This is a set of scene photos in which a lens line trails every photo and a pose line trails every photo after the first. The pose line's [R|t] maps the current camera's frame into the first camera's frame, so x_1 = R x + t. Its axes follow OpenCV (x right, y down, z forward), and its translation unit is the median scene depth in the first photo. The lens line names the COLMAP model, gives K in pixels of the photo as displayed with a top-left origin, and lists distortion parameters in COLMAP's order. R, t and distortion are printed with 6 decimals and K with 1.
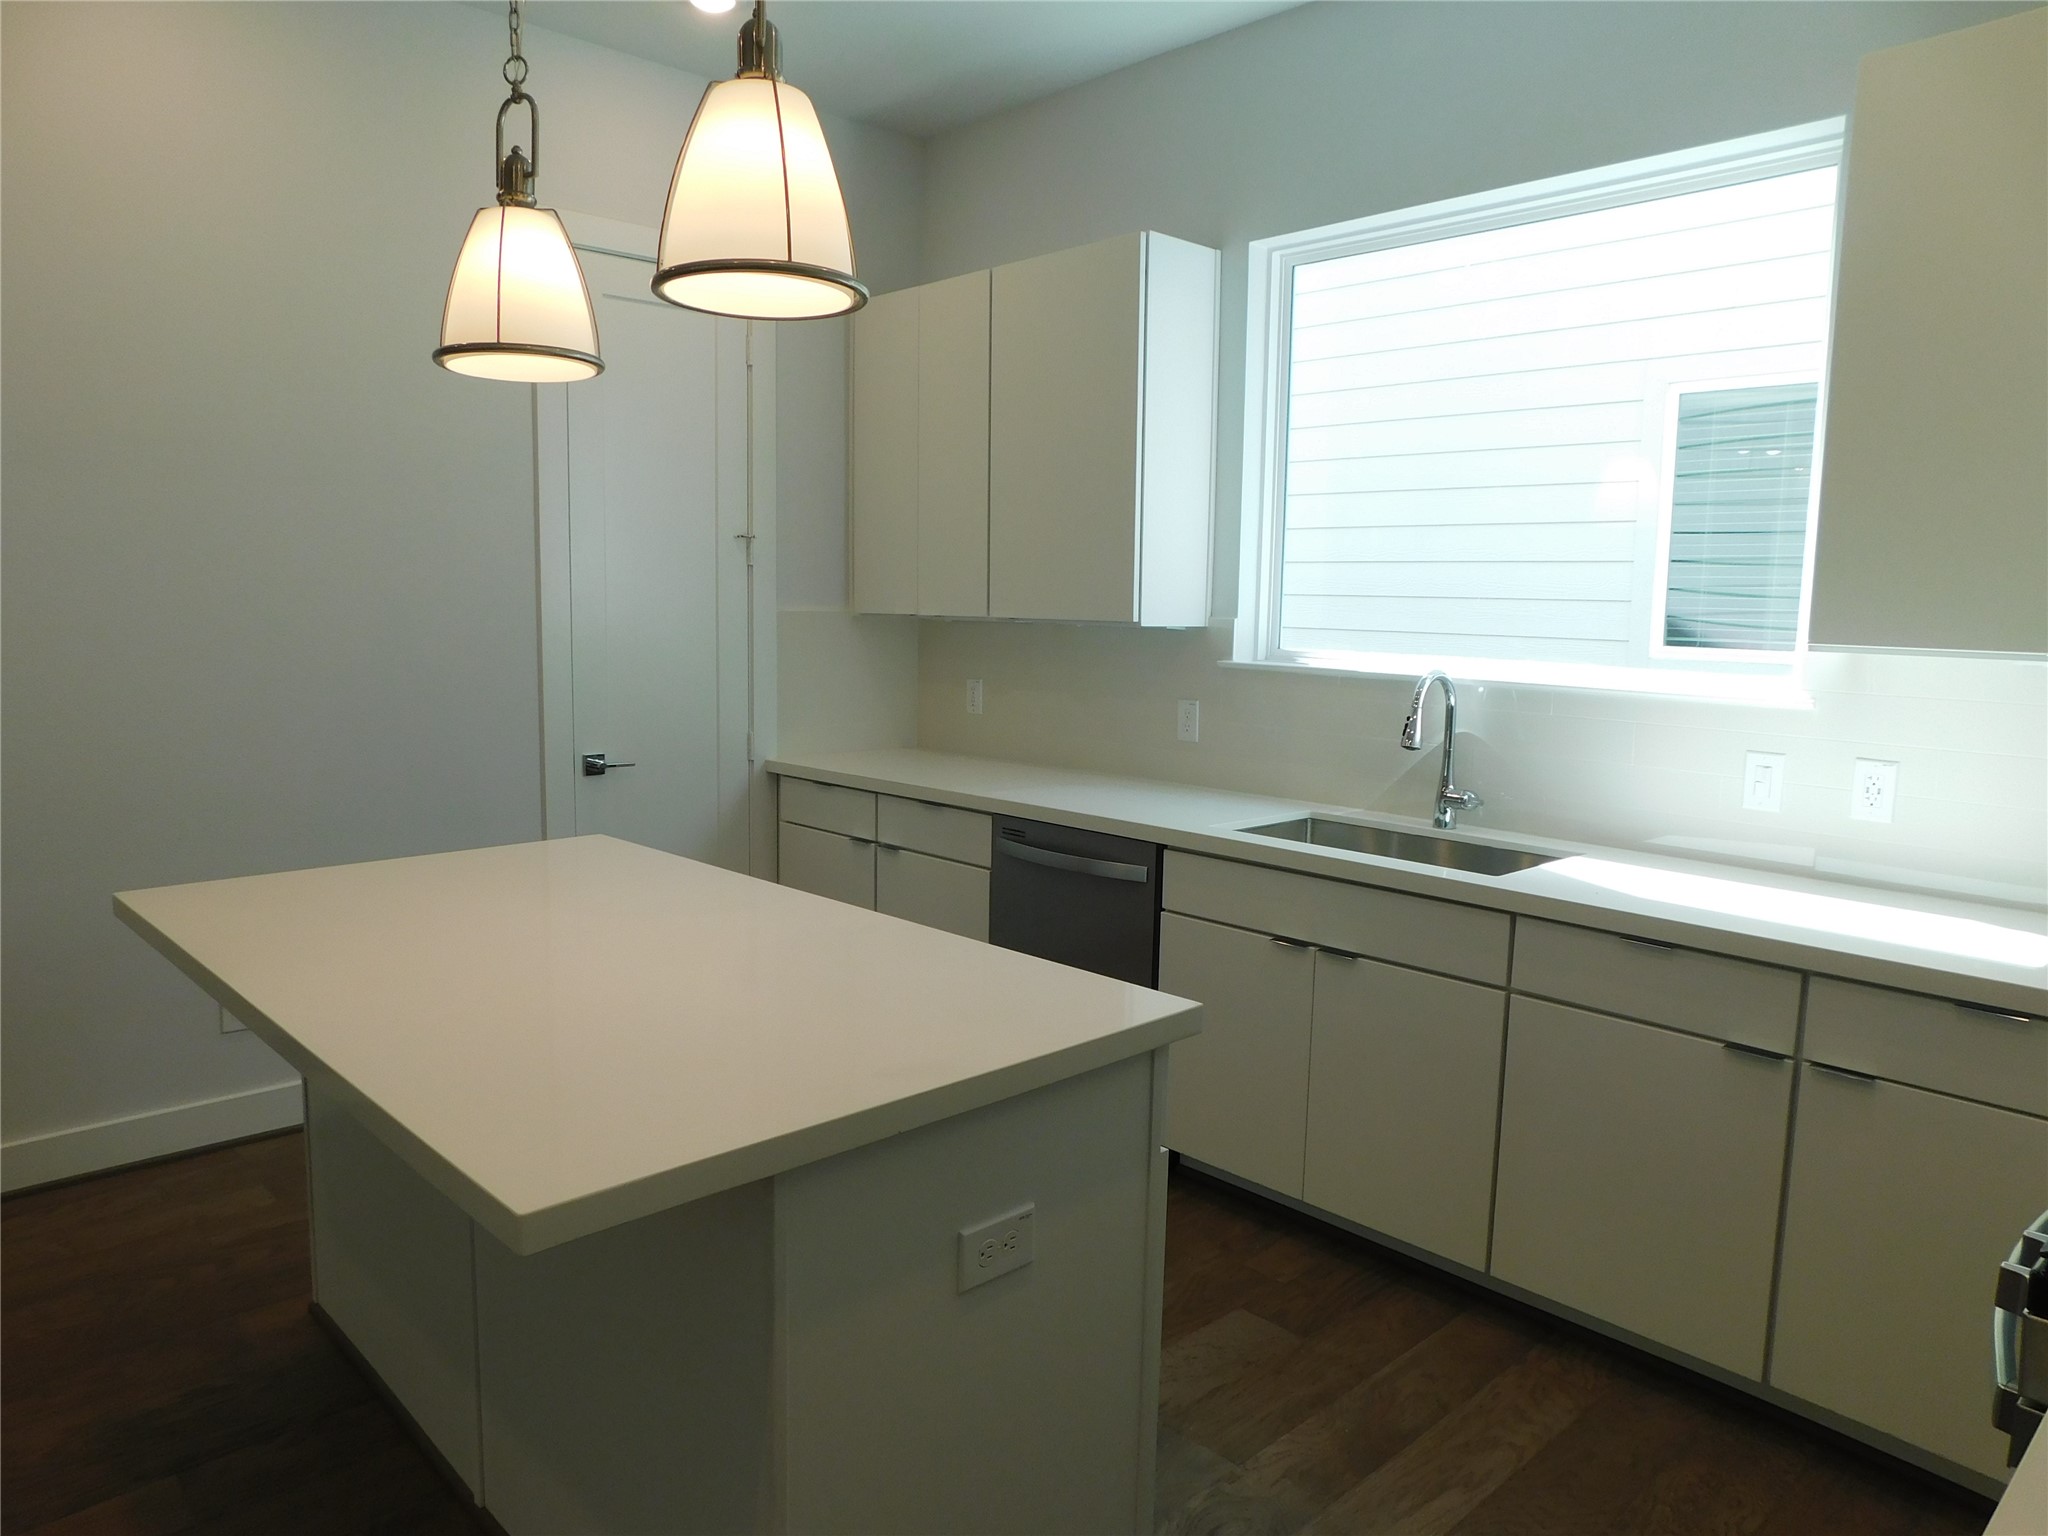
lens RADIAL K [[1364.3, 0, 1022.6], [0, 1364.3, 766.4], [0, 0, 1]] dist [-0.054165, 0.055341]
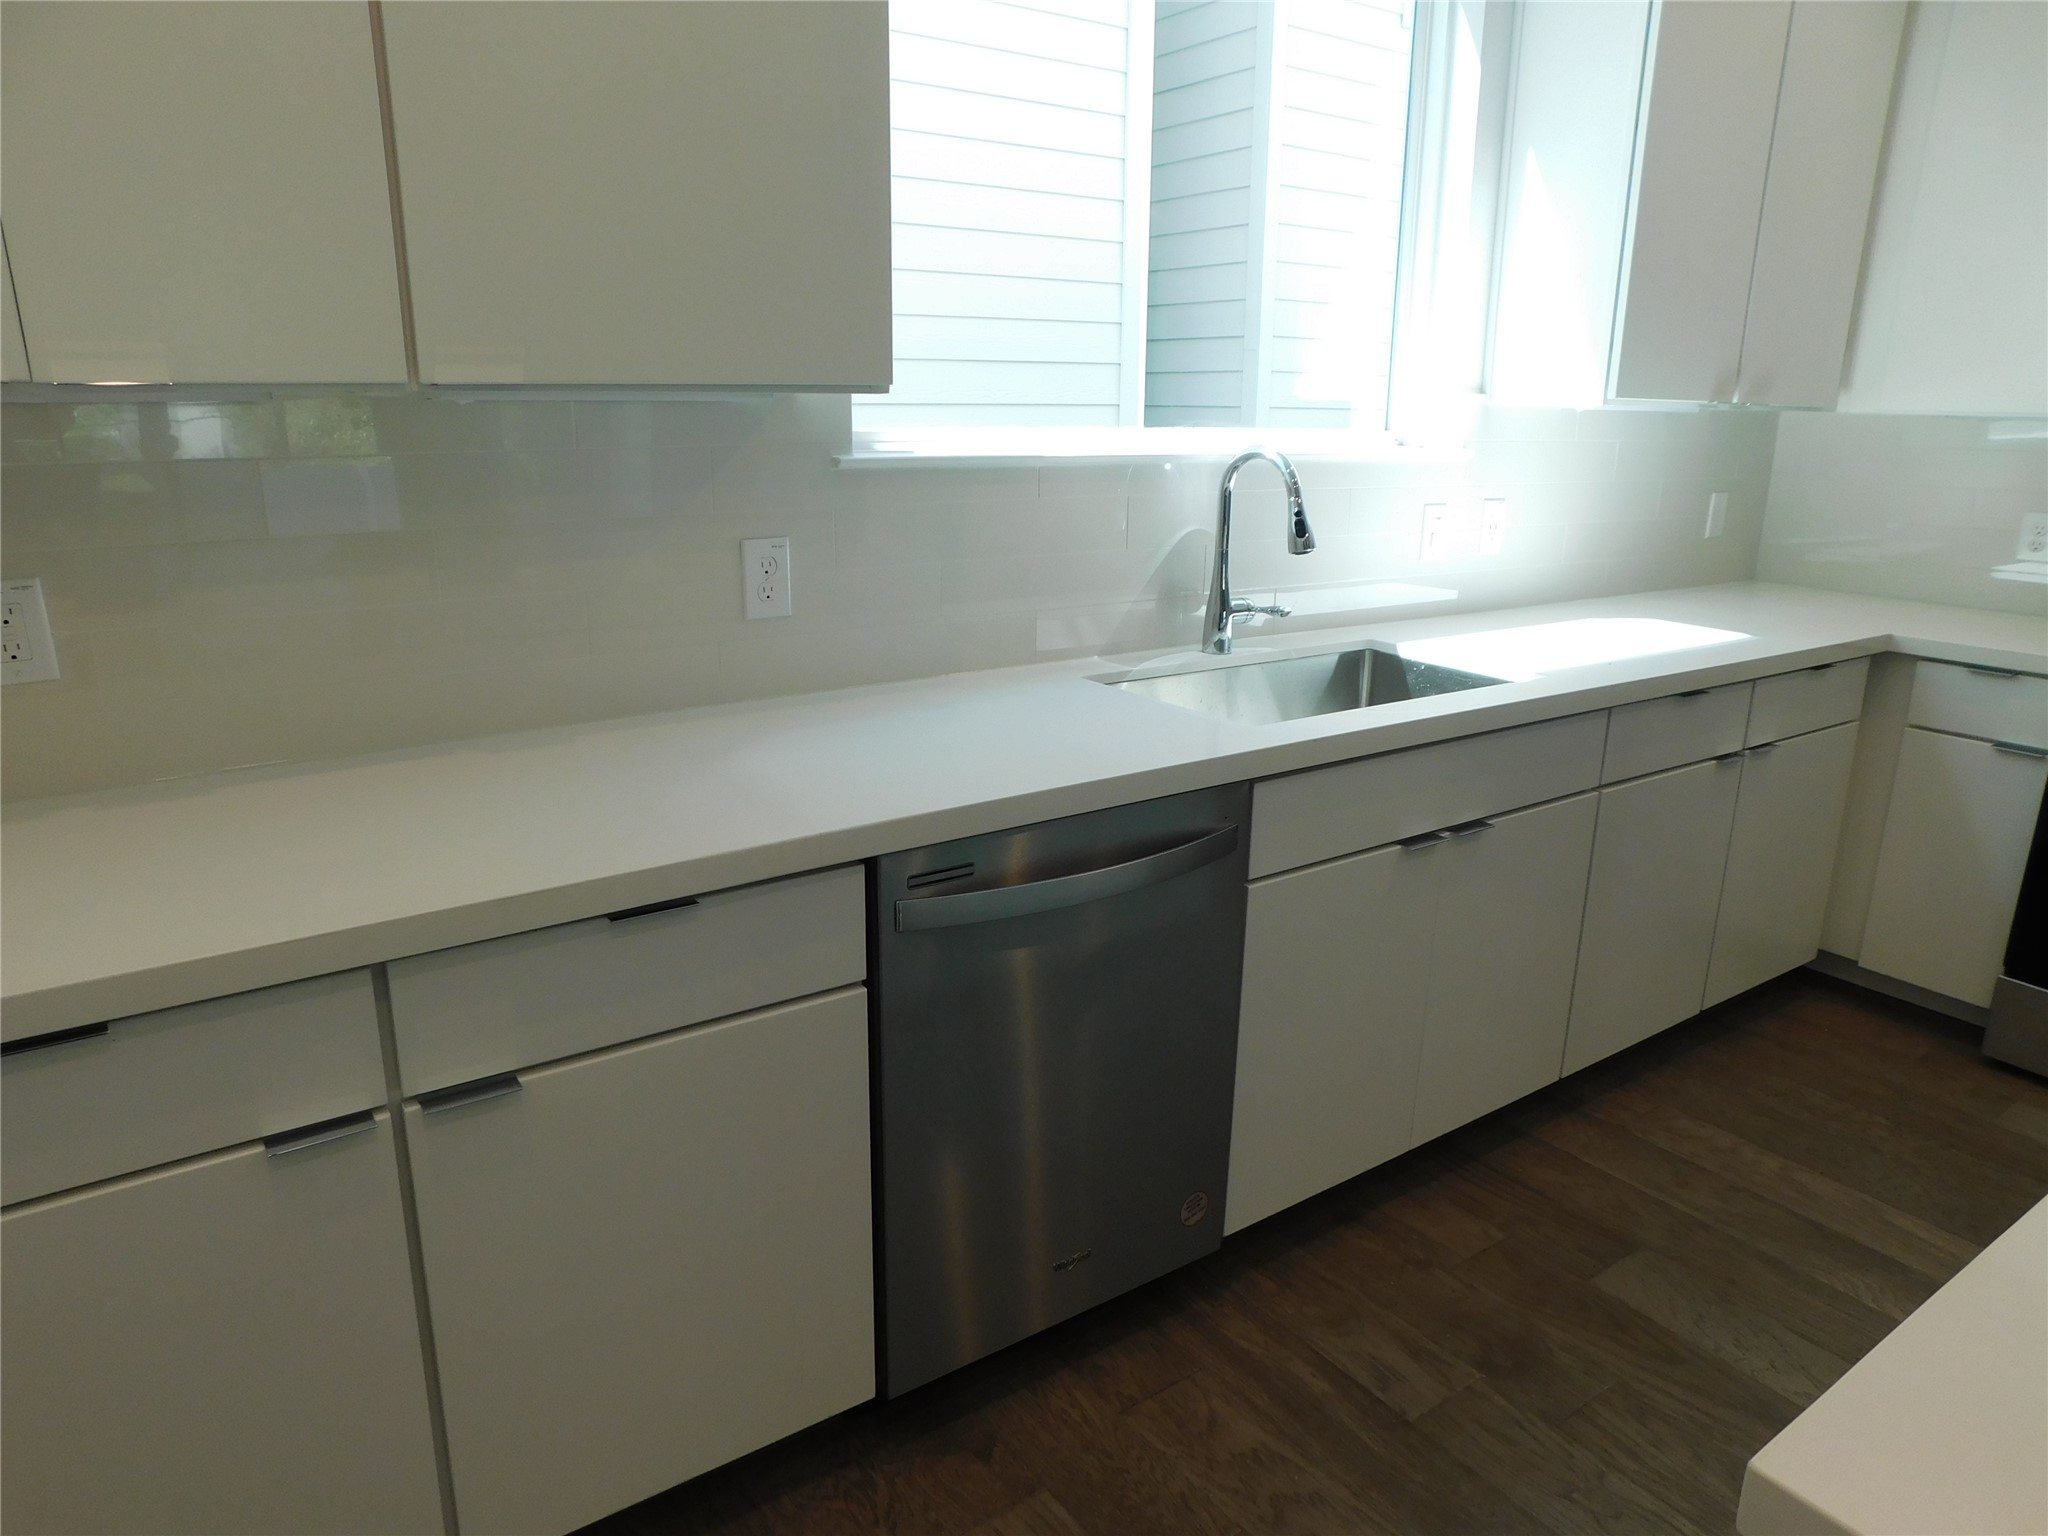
lens RADIAL K [[1364.3, 0, 1024.9], [0, 1364.3, 769.9], [0, 0, 1]] dist [-0.054165, 0.055341]
pose [[0.133318, -0.287014, 0.948604, -0.455539], [0.108845, 0.955598, 0.273833, -0.114412], [-0.985078, 0.066744, 0.158638, 0.988365]]
